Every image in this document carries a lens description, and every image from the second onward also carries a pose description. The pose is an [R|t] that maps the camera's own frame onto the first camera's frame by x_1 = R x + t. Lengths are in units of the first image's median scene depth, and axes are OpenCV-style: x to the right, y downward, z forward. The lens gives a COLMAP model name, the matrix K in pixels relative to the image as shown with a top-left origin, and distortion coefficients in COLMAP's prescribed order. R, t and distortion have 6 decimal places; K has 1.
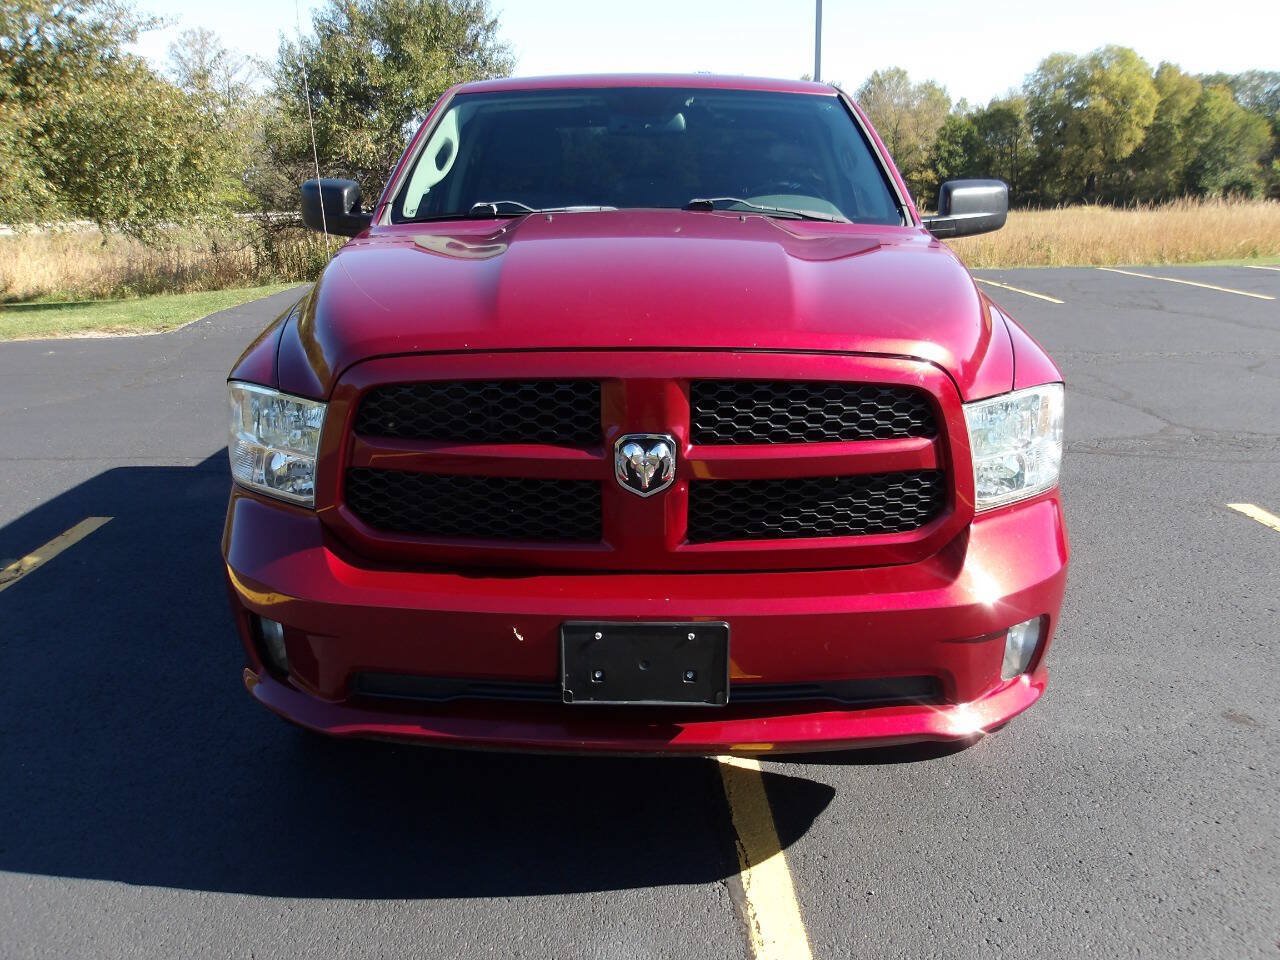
lens RADIAL K [[1062.0, 0, 636.5], [0, 1062.0, 474.0], [0, 0, 1]] dist [0.007878, 0.006583]
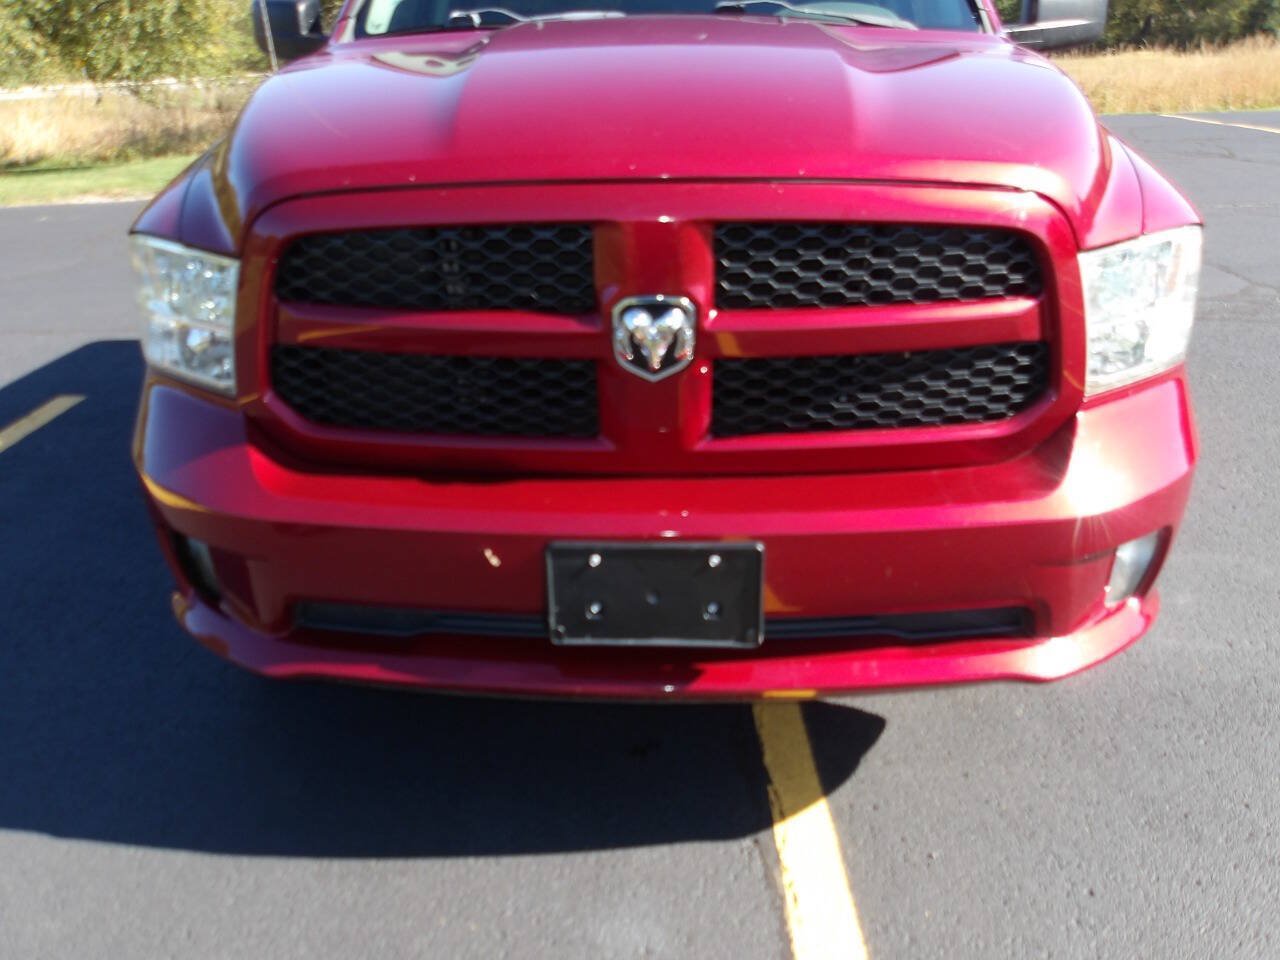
lens RADIAL K [[1062.0, 0, 636.5], [0, 1062.0, 474.0], [0, 0, 1]] dist [0.007878, 0.006583]
pose [[0.999608, -0.004415, -0.027639, 0.015128], [0.007793, 0.992335, 0.123330, -0.005743], [0.026883, -0.123498, 0.991981, 0.221666]]
